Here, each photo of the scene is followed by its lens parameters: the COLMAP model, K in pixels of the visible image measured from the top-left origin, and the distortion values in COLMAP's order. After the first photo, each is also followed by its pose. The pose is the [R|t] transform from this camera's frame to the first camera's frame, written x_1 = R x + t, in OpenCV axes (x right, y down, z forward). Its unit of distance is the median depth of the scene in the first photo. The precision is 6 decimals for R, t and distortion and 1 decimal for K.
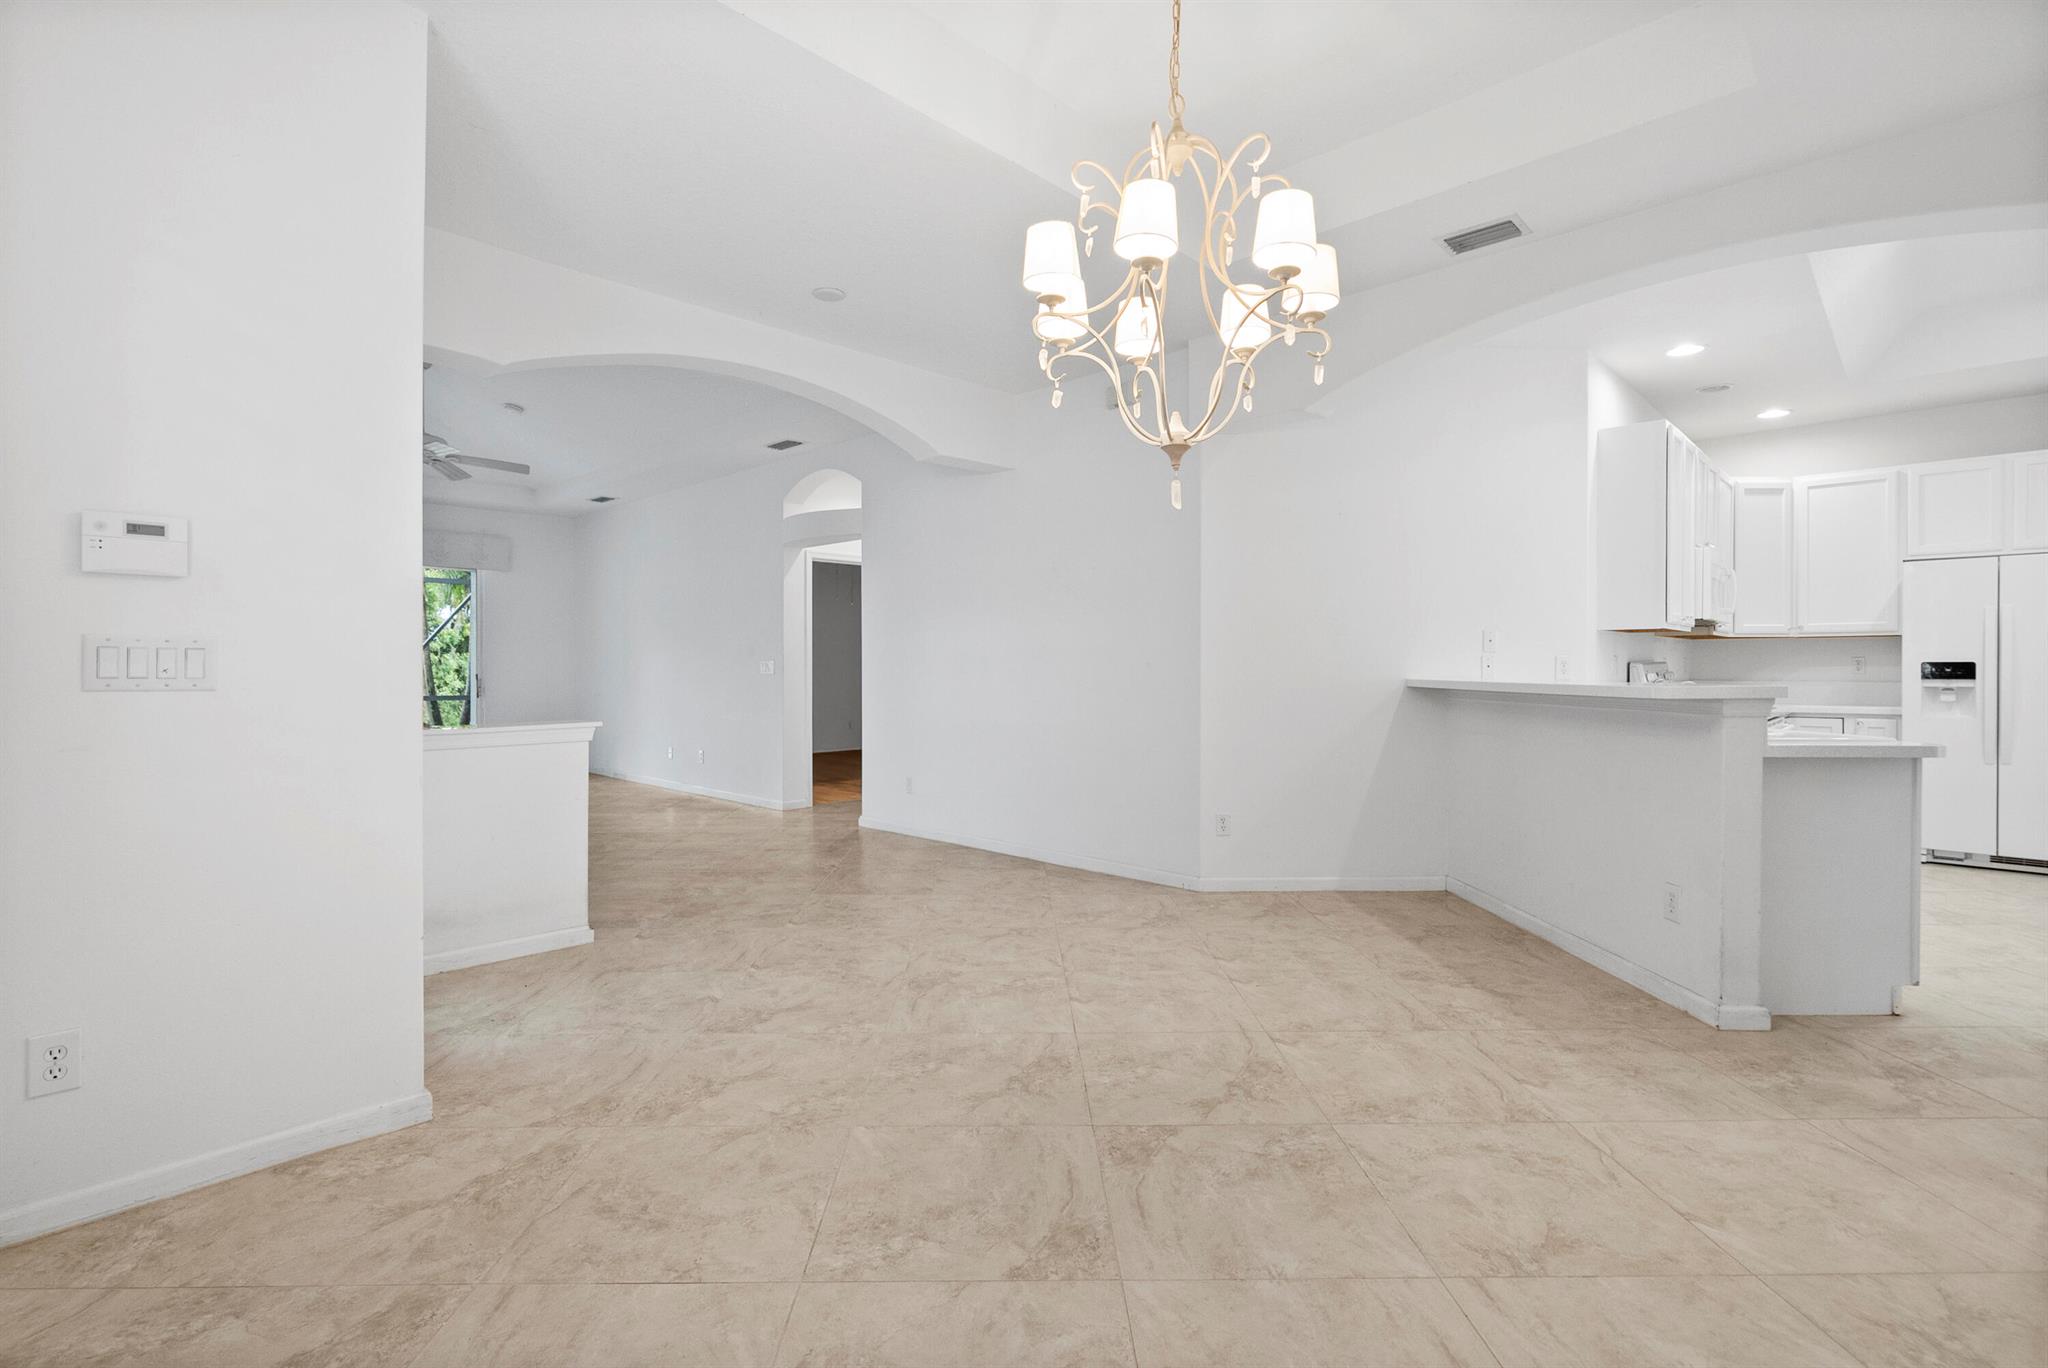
lens RADIAL K [[941.0, 0, 1016.9], [0, 941.0, 670.0], [0, 0, 1]] dist [-0.009508, 0.004098]
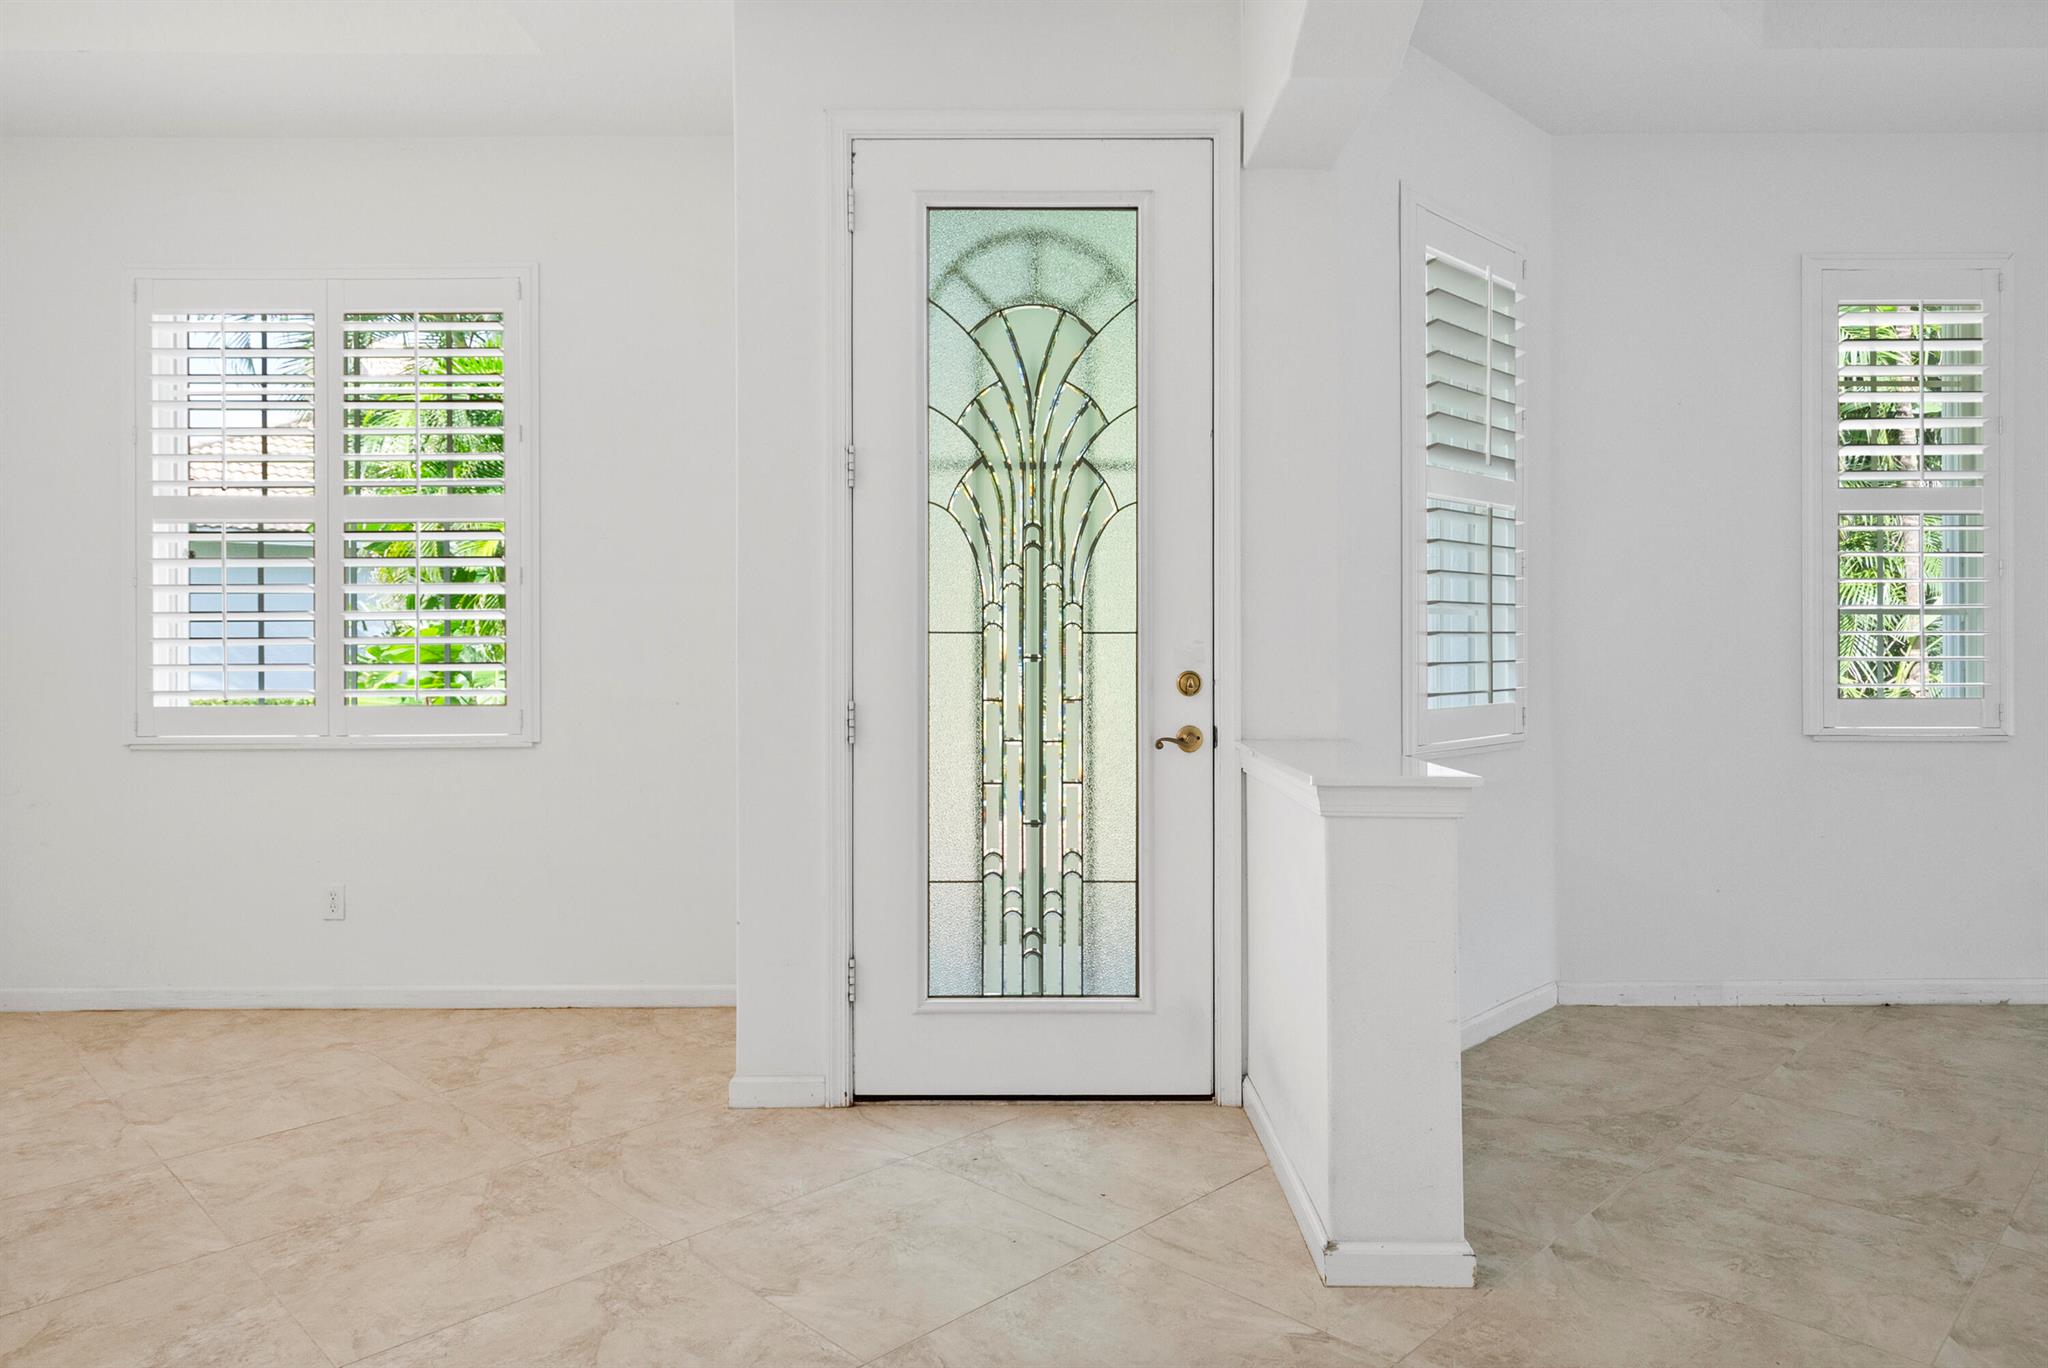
lens RADIAL K [[1283.2, 0, 1014.8], [0, 1283.2, 642.3], [0, 0, 1]] dist [0.005400, 0.002260]
pose [[-0.718405, -0.001507, -0.695623, 0.090398], [0.002627, 0.999985, -0.004879, -0.002608], [0.695620, -0.005332, -0.718390, 1.968466]]
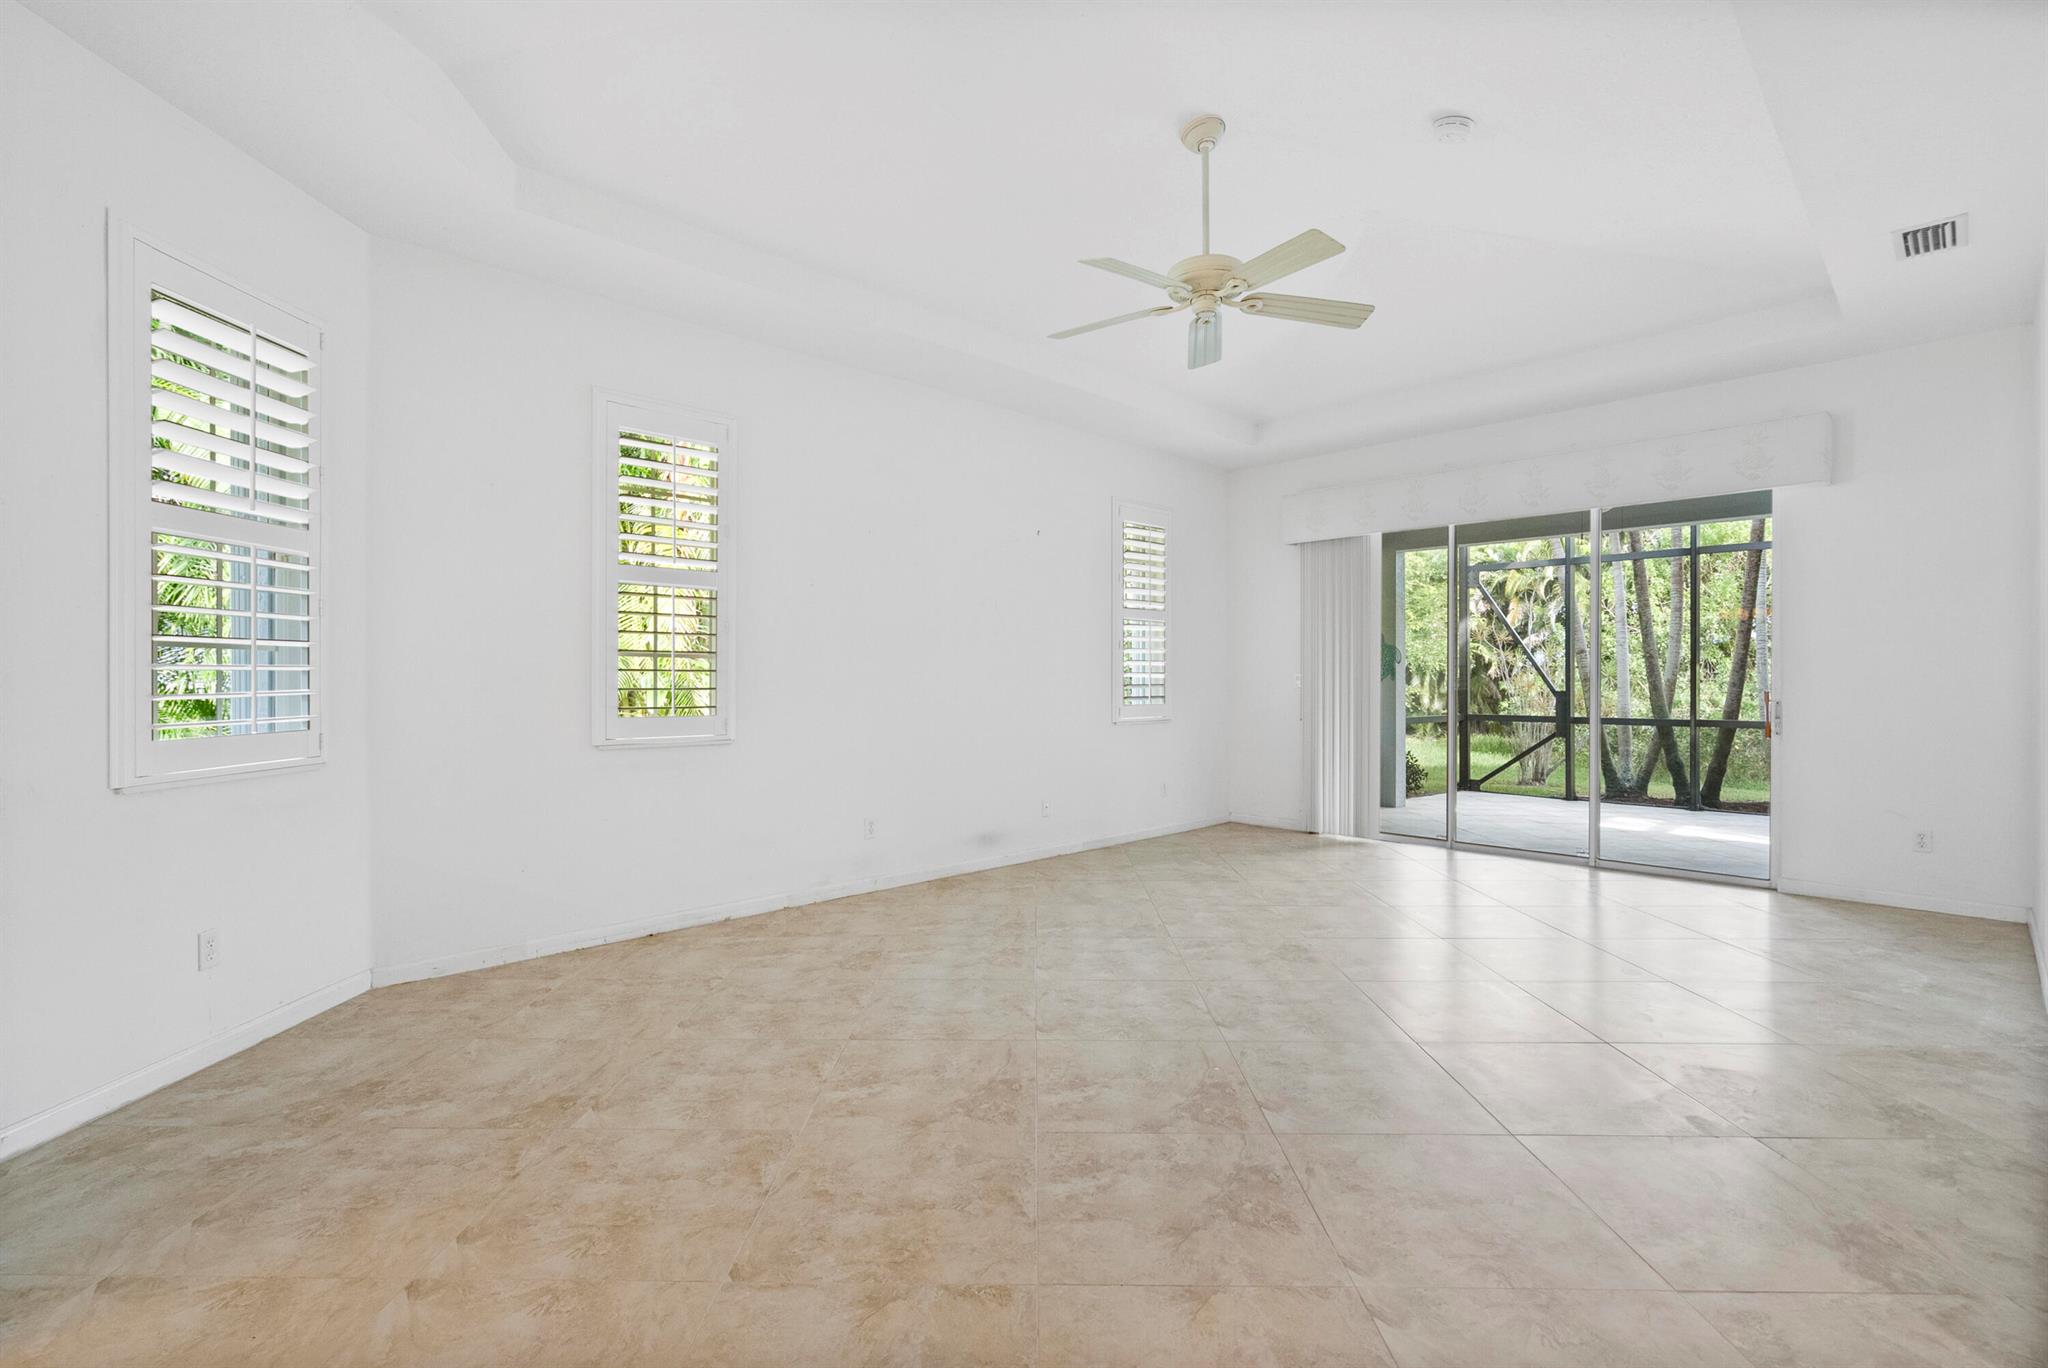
lens RADIAL K [[941.0, 0, 1027.7], [0, 941.0, 680.6], [0, 0, 1]] dist [-0.009508, 0.004098]
pose [[-0.018548, 0.003290, -0.999823, -0.174886], [-0.002977, 0.999990, 0.003346, -0.007914], [0.999824, 0.003039, -0.018538, 2.250477]]
